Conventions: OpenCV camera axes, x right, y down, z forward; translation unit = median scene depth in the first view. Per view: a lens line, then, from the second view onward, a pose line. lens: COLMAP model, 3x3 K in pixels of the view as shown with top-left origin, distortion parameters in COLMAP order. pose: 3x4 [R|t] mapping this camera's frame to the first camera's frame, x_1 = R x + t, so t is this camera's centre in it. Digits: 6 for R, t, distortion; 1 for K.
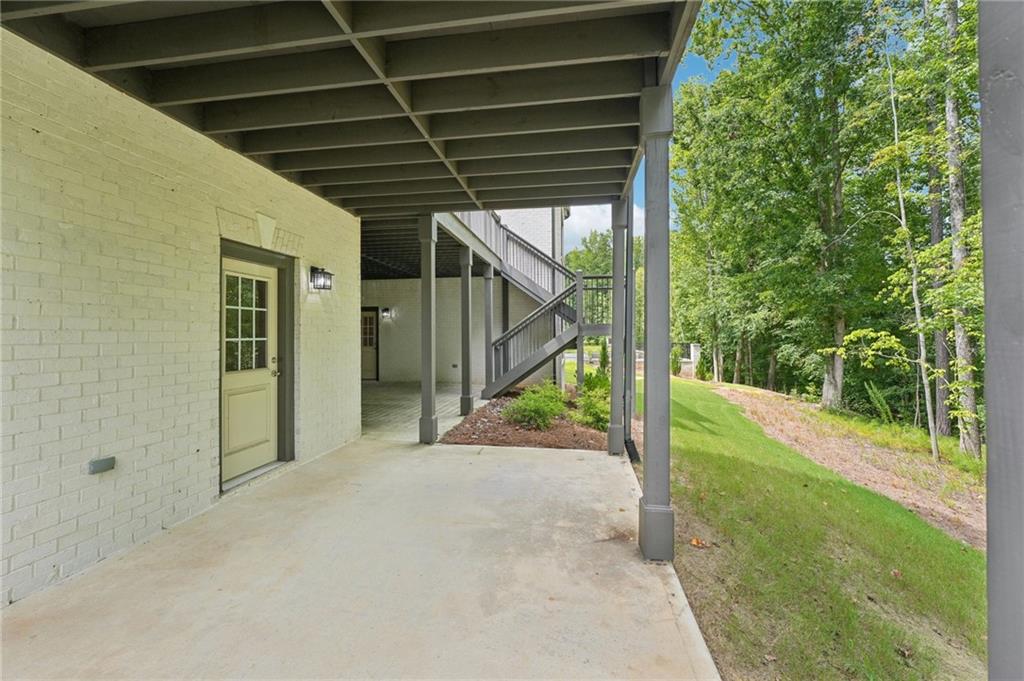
lens RADIAL K [[411.4, 0, 509.8], [0, 411.4, 331.7], [0, 0, 1]] dist [-0.016802, 0.000250]
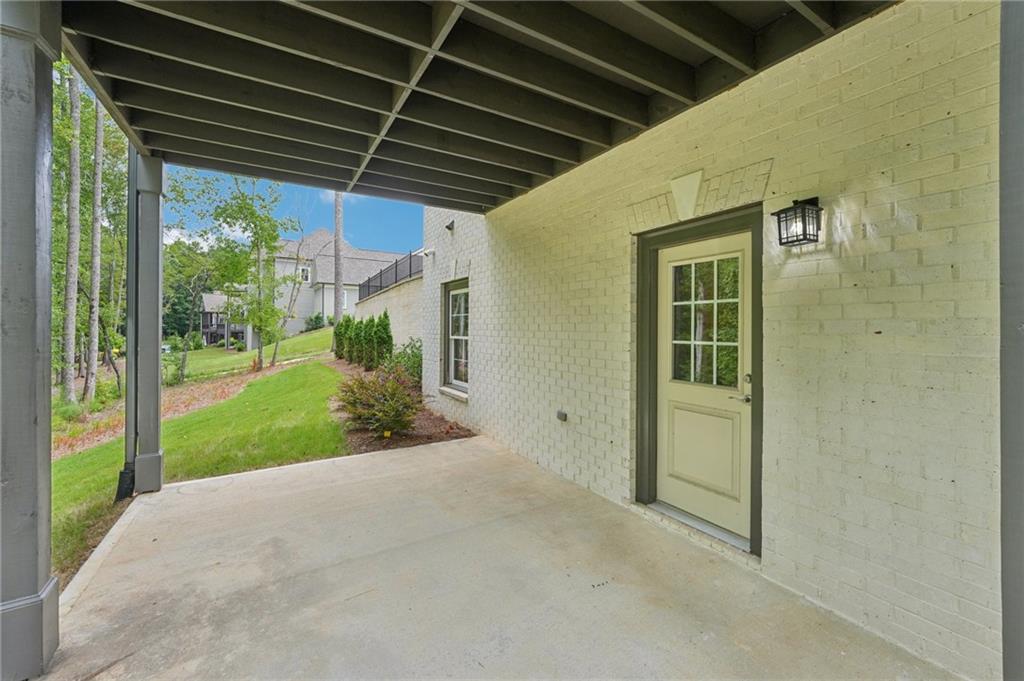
lens RADIAL K [[411.4, 0, 509.8], [0, 411.4, 331.7], [0, 0, 1]] dist [-0.016802, 0.000250]
pose [[-0.768737, -0.004468, -0.639549, 0.043625], [-0.006604, 0.999978, 0.000951, -0.000259], [0.639530, 0.004955, -0.768750, 0.515313]]
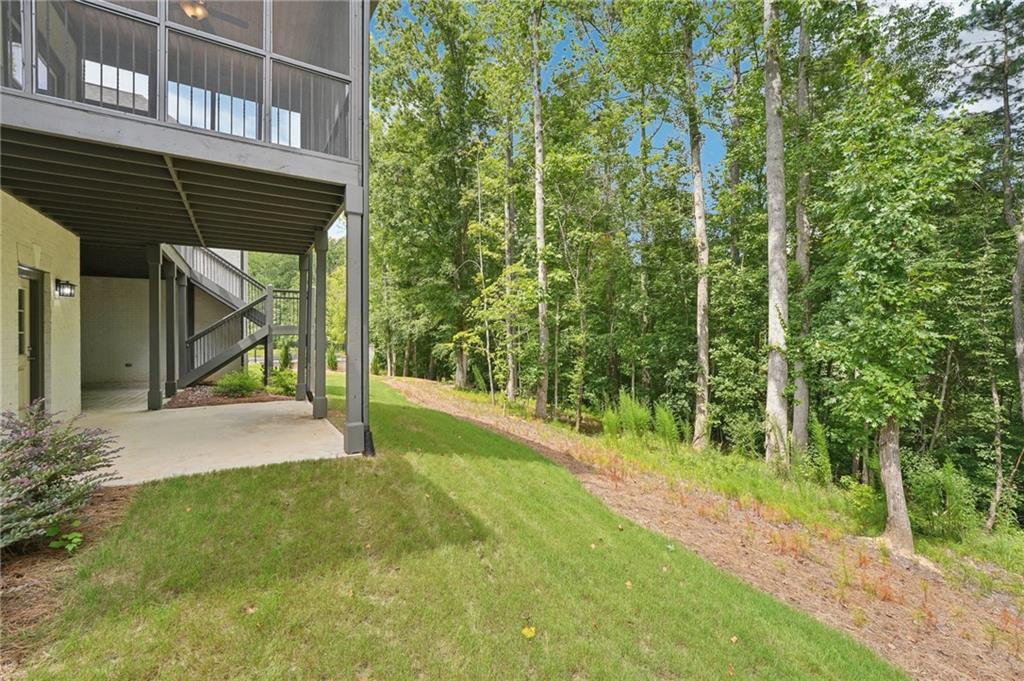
lens RADIAL K [[411.4, 0, 509.8], [0, 411.4, 331.7], [0, 0, 1]] dist [-0.016802, 0.000250]
pose [[0.743102, 0.005664, 0.669154, -0.117714], [0.000838, 0.999956, -0.009395, 0.011369], [-0.669178, 0.007543, 0.743064, -0.424756]]
